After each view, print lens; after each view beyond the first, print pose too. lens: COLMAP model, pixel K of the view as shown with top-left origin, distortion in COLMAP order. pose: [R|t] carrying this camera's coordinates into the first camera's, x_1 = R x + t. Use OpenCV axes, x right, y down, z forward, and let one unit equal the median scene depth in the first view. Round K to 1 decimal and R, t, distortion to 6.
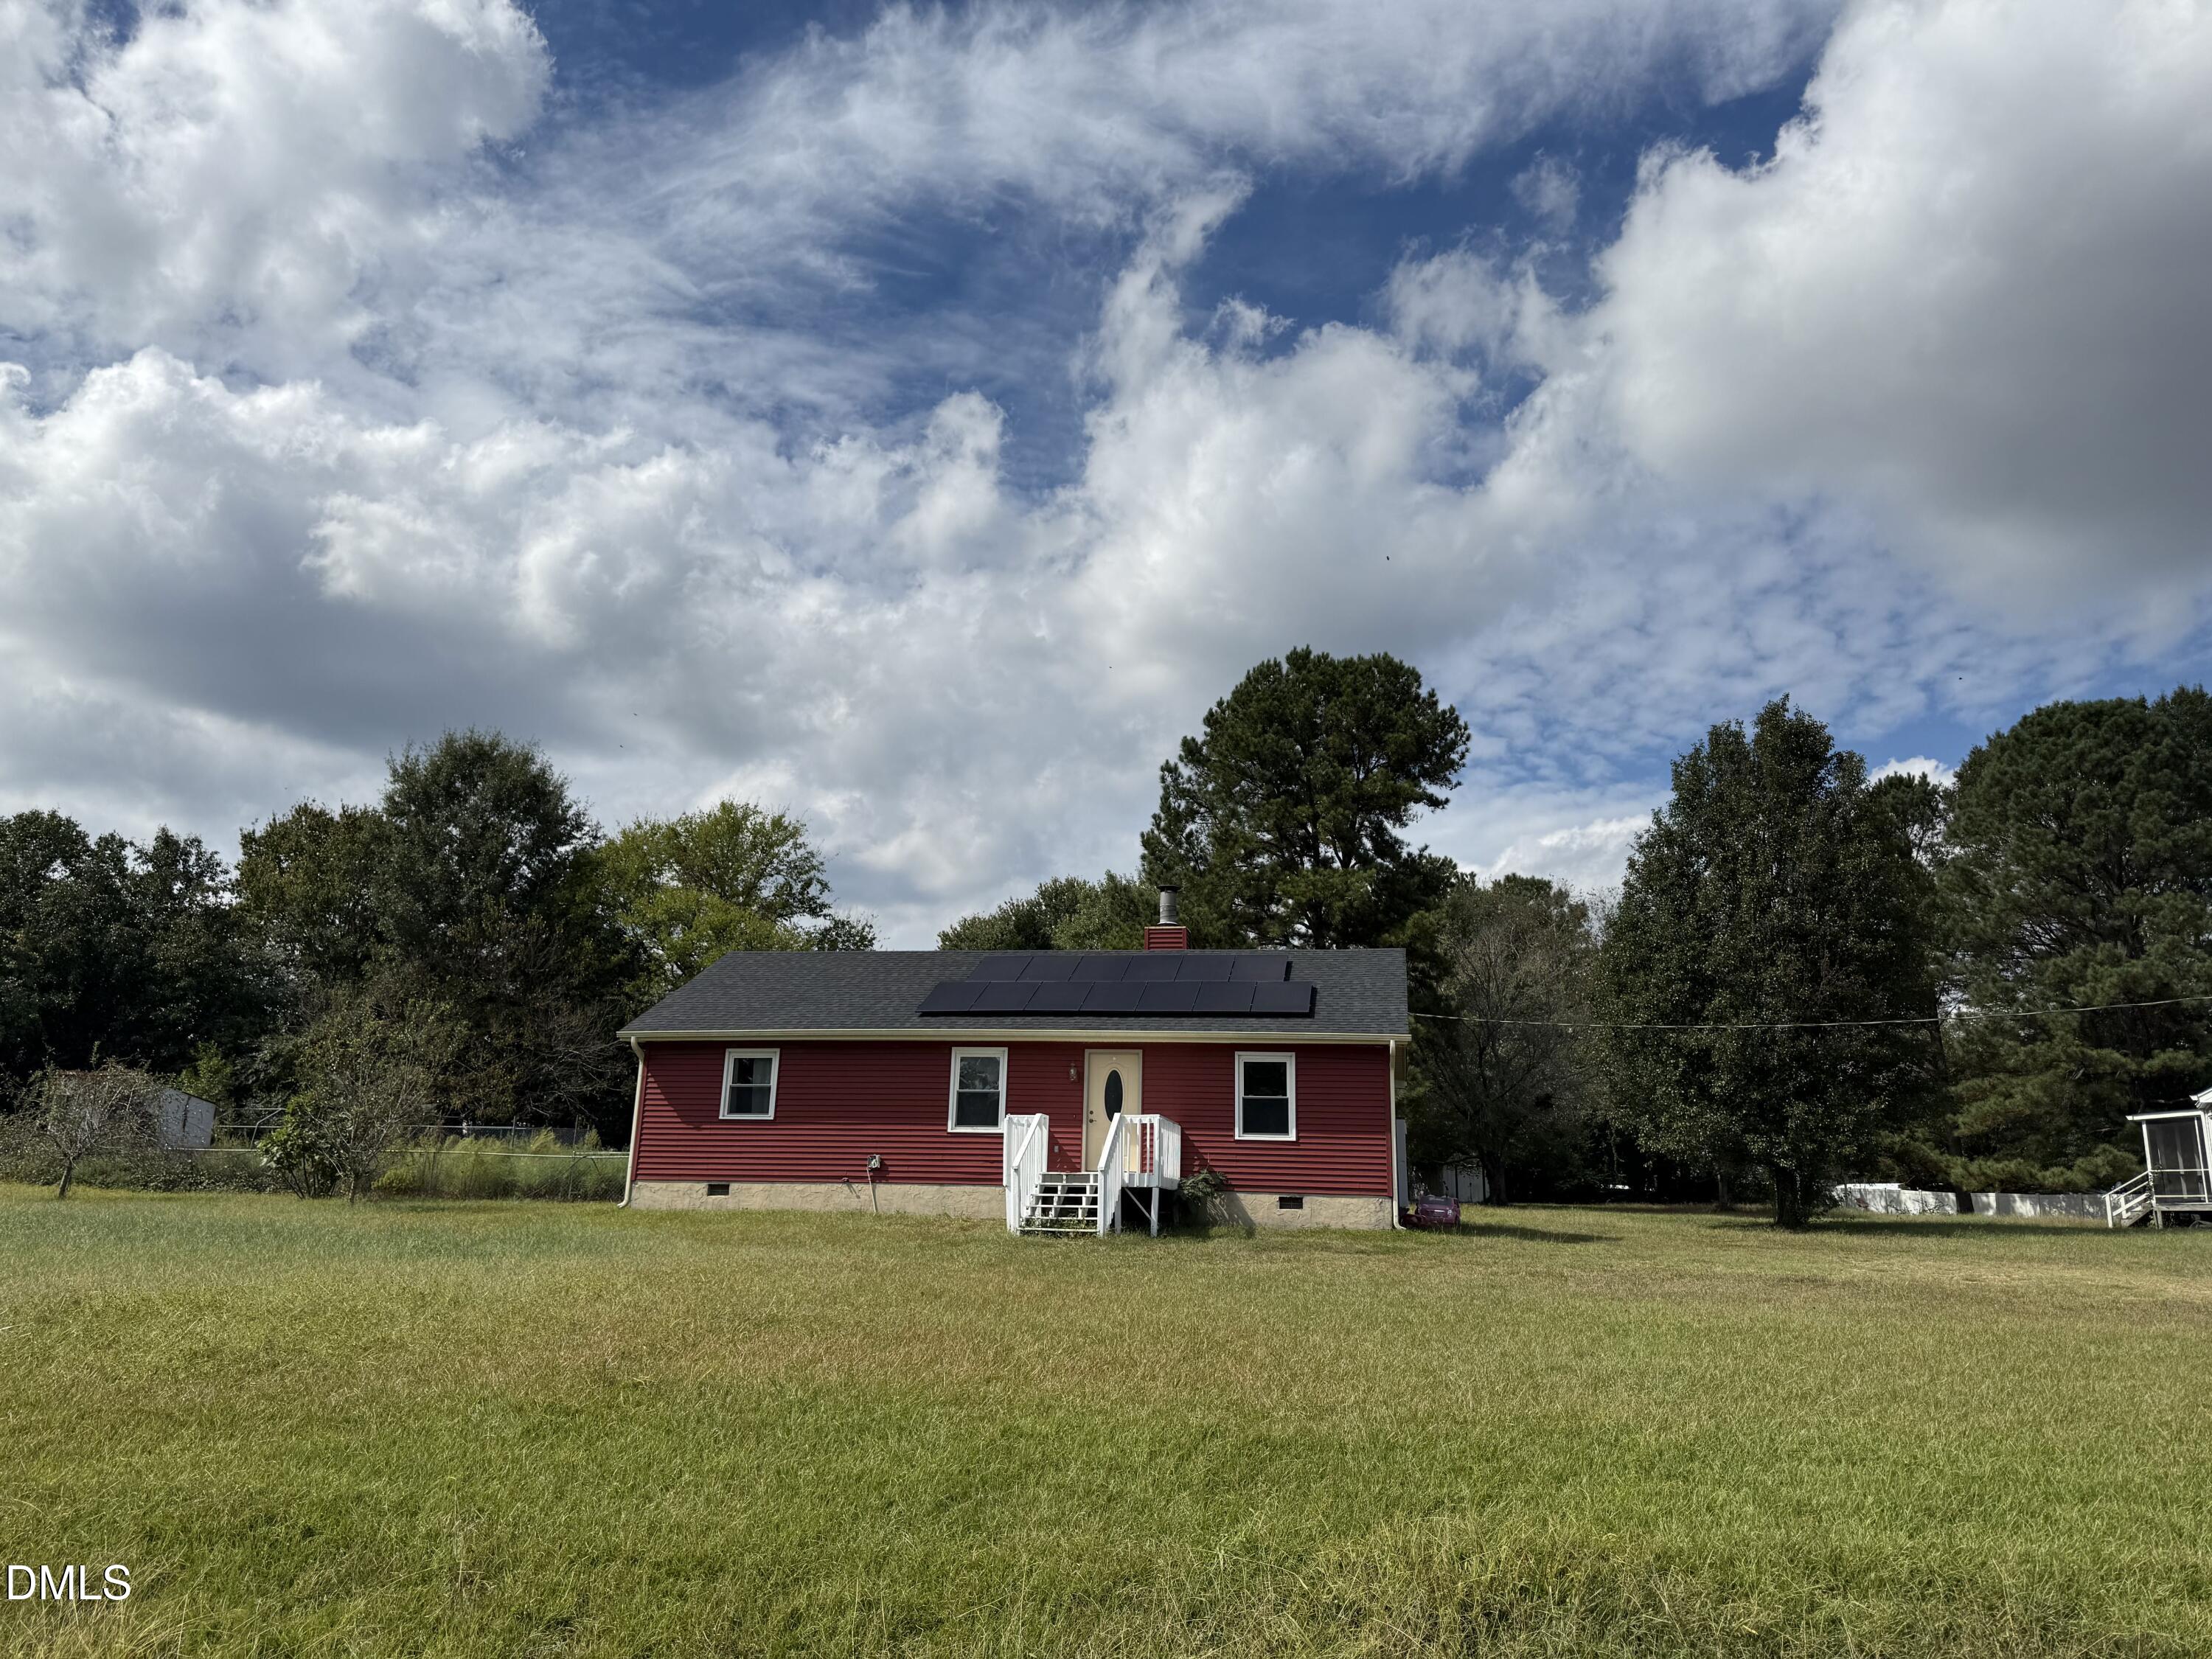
lens RADIAL K [[1571.7, 0, 1106.0], [0, 1571.7, 829.5], [0, 0, 1]] dist [0.072778, -0.103138]
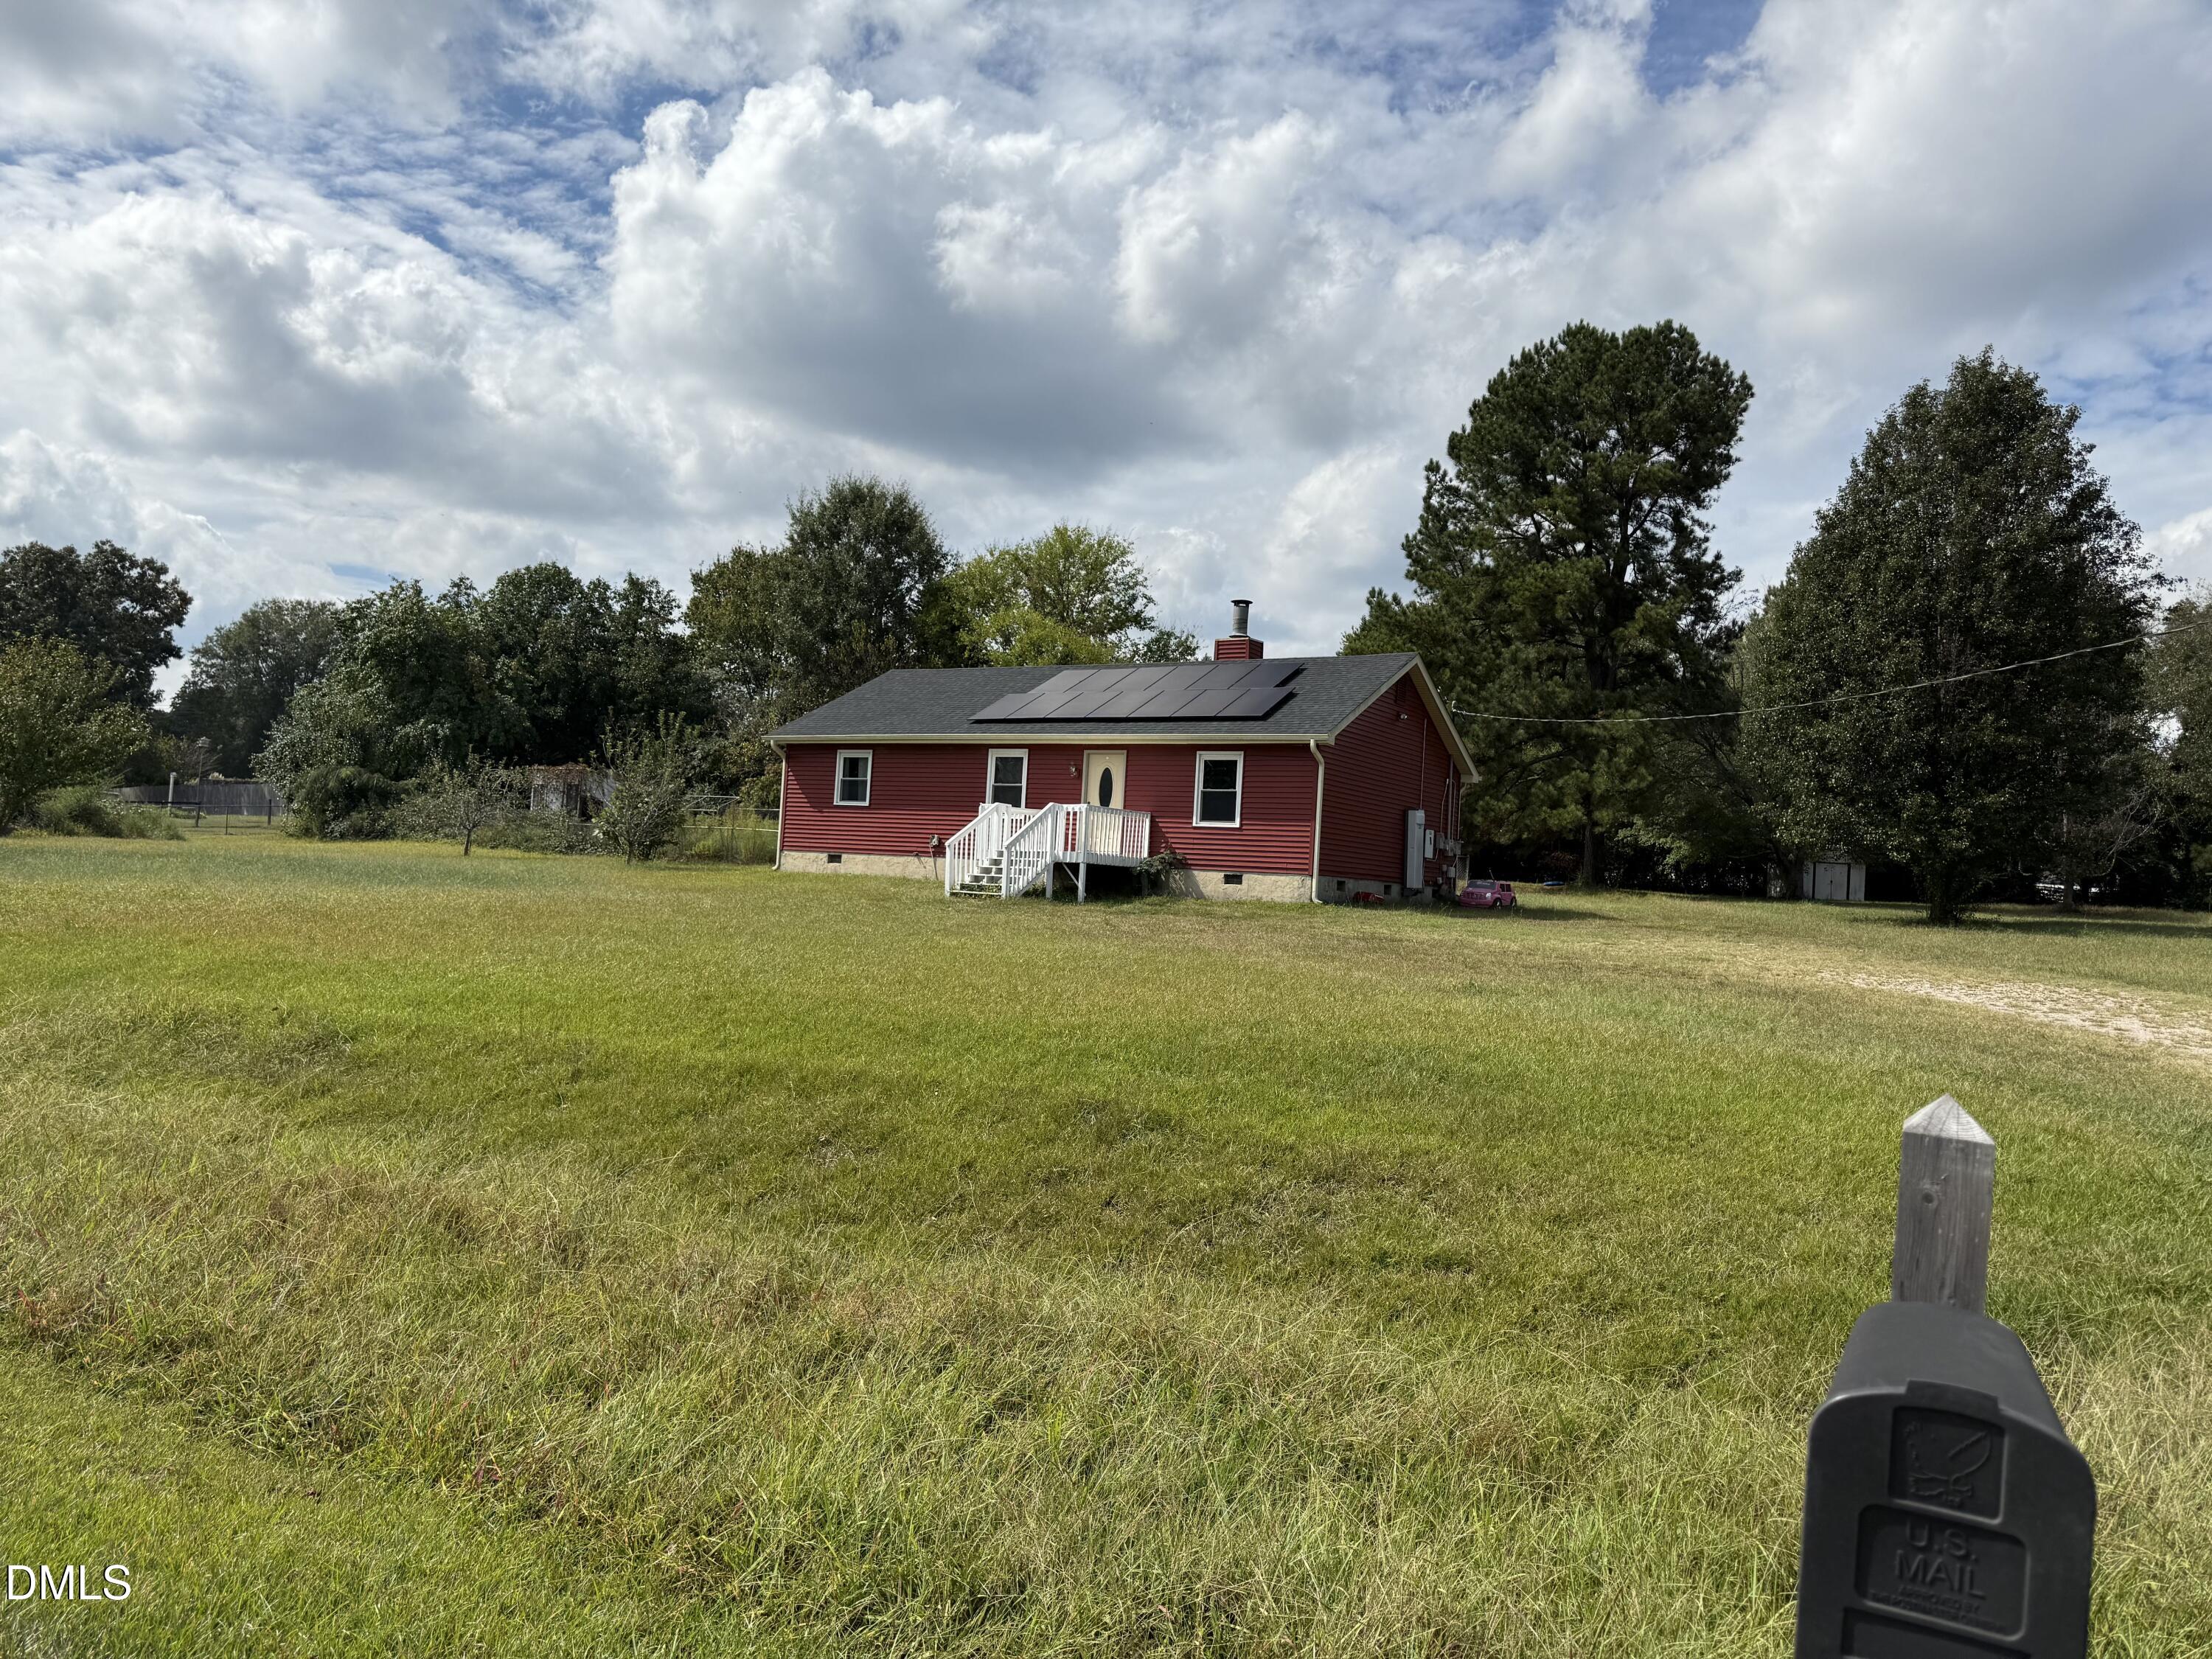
lens RADIAL K [[1551.3, 0, 1106.6], [0, 1551.3, 900.0], [0, 0, 1]] dist [0.077931, -0.000501]
pose [[0.932141, 0.029894, -0.360860, 0.369234], [0.055223, 0.973192, 0.223265, -0.008558], [0.357861, -0.228042, 0.905501, -0.064320]]
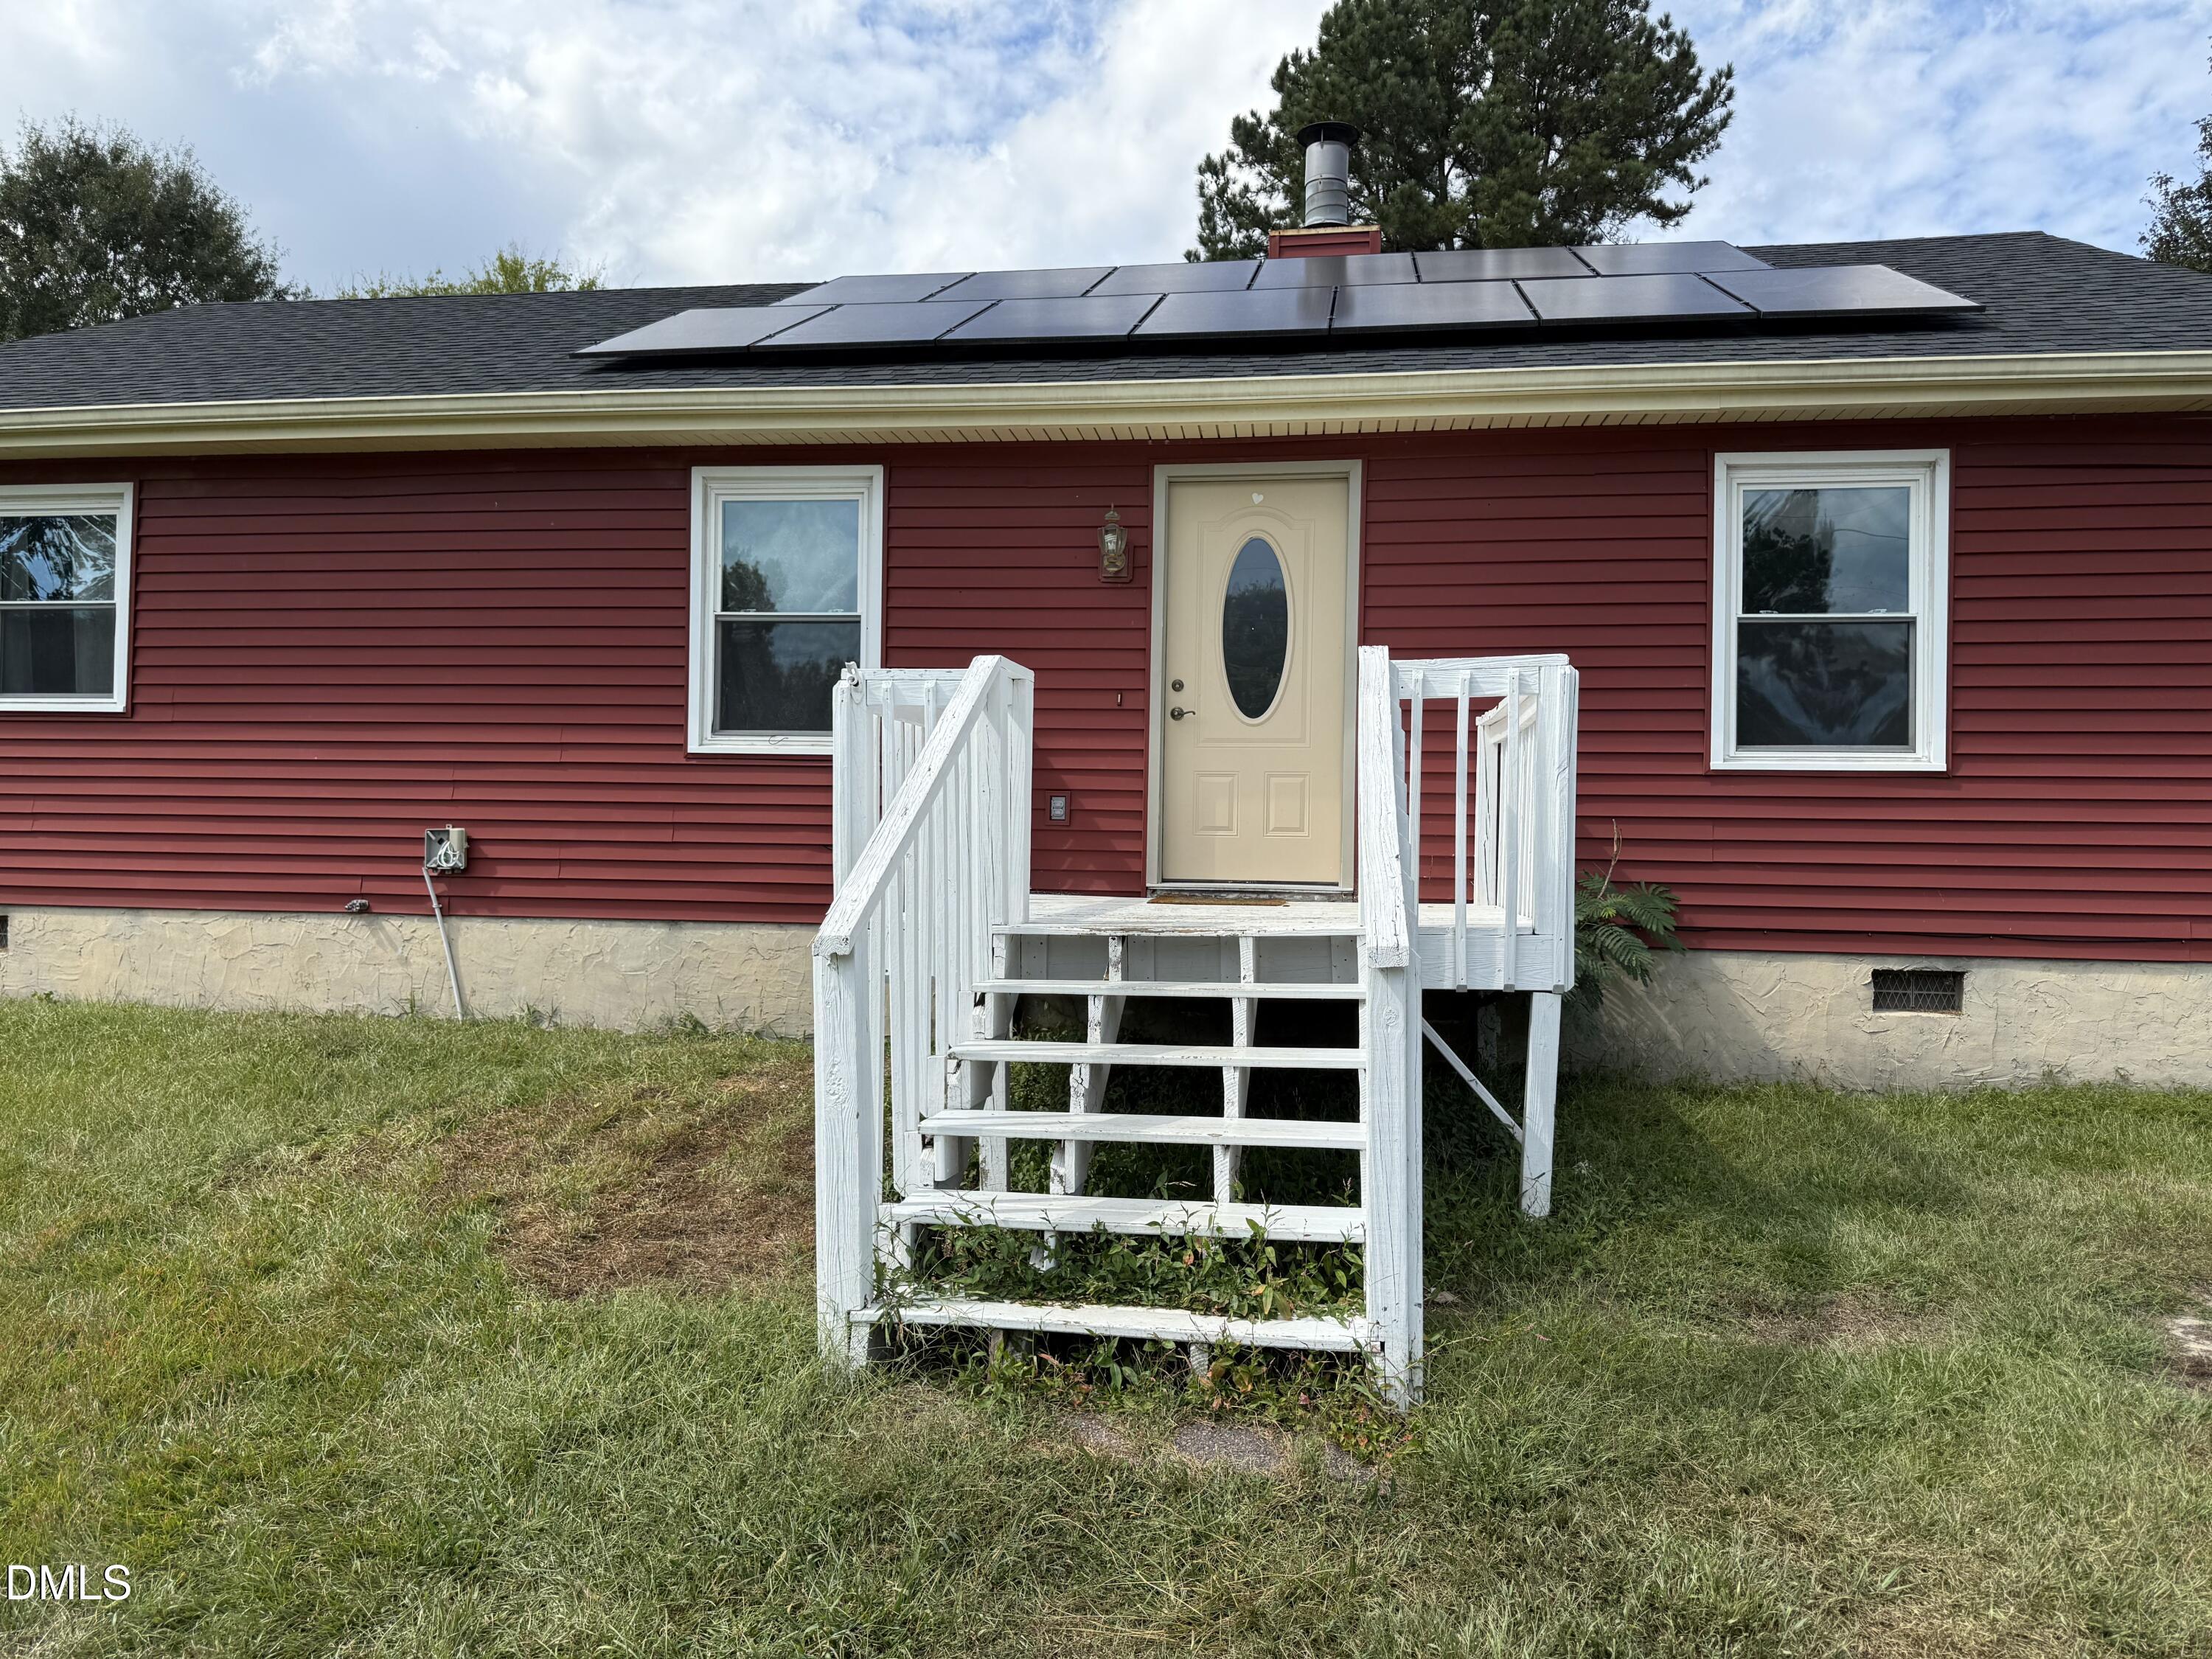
lens RADIAL K [[1571.7, 0, 1106.0], [0, 1571.7, 829.5], [0, 0, 1]] dist [0.072778, -0.103138]
pose [[0.999807, -0.007121, 0.018320, -0.024050], [0.002768, 0.973783, 0.227461, 0.120996], [-0.019459, -0.227366, 0.973615, 0.613563]]
